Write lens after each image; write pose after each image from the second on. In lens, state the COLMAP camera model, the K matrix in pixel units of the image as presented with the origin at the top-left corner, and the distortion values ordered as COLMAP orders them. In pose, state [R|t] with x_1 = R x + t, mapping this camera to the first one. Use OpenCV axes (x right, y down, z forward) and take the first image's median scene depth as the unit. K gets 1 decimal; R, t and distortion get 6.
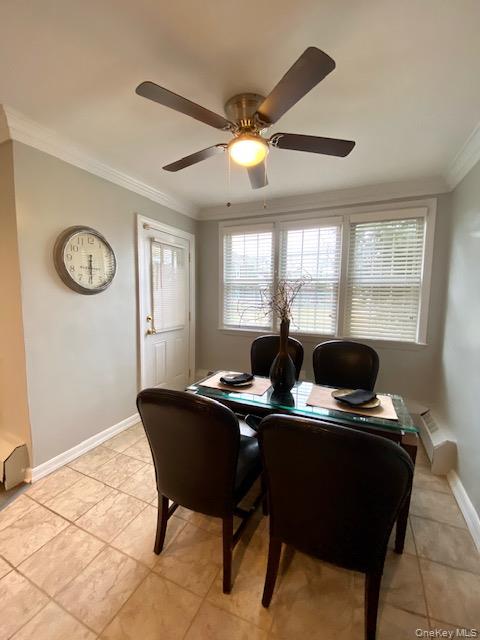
lens RADIAL K [[262.2, 0, 240.0], [0, 262.2, 320.0], [0, 0, 1]] dist [-0.040573, -0.000179]
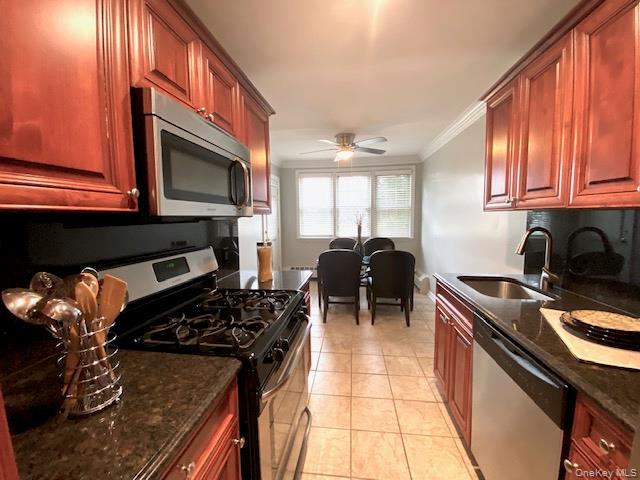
lens RADIAL K [[262.2, 0, 320.0], [0, 262.2, 240.0], [0, 0, 1]] dist [-0.040573, -0.000179]
pose [[0.955959, -0.045804, 0.289903, -0.566881], [0.049804, 0.998738, -0.006430, 0.087848], [-0.289243, 0.020586, 0.957034, -0.736360]]
